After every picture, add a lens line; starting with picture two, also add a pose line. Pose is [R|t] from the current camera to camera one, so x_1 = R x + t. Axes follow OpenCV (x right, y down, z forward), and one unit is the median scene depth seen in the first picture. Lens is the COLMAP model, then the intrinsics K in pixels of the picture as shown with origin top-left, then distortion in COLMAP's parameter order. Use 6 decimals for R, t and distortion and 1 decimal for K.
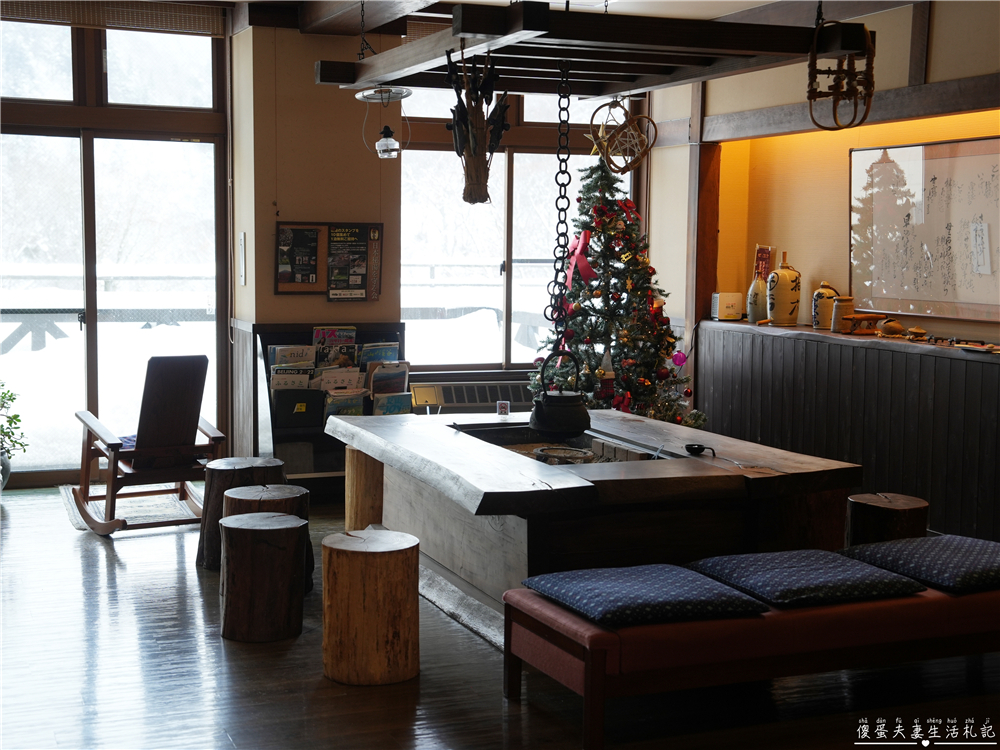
lens RADIAL K [[1337.8, 0, 500.0], [0, 1337.8, 375.0], [0, 0, 1]] dist [0.046030, 0.035979]
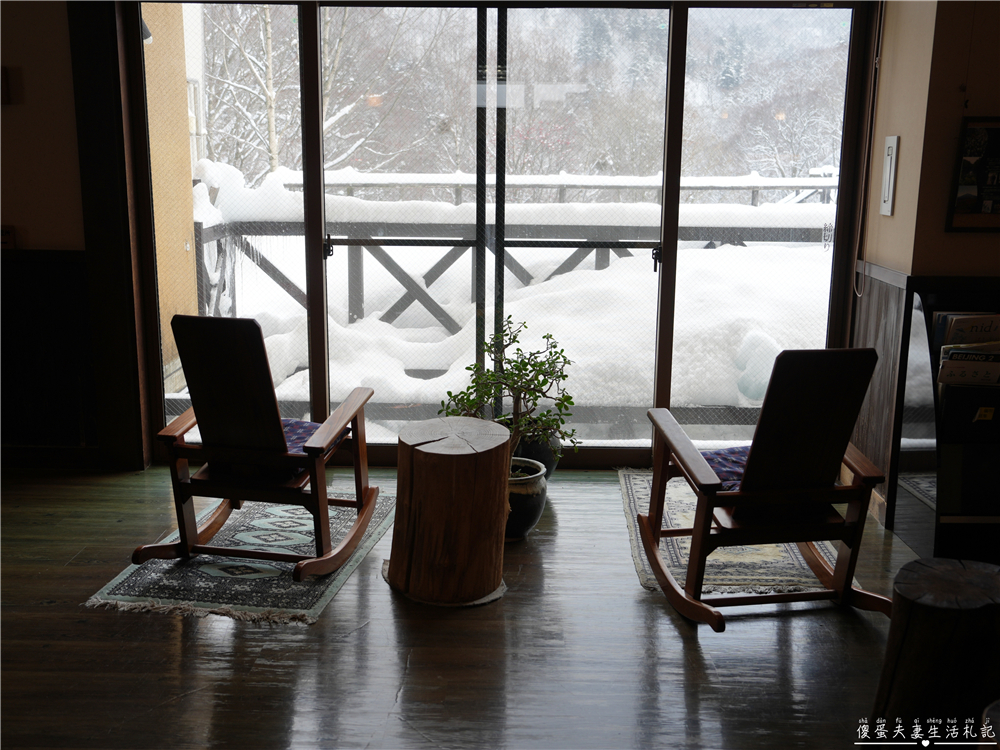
lens RADIAL K [[1025.8, 0, 500.0], [0, 1025.8, 375.0], [0, 0, 1]] dist [0.025280, 0.011831]
pose [[0.908974, 0.085057, -0.408083, -0.155536], [-0.039874, 0.992214, 0.117992, -0.041569], [0.414941, -0.090980, 0.905288, 0.449002]]
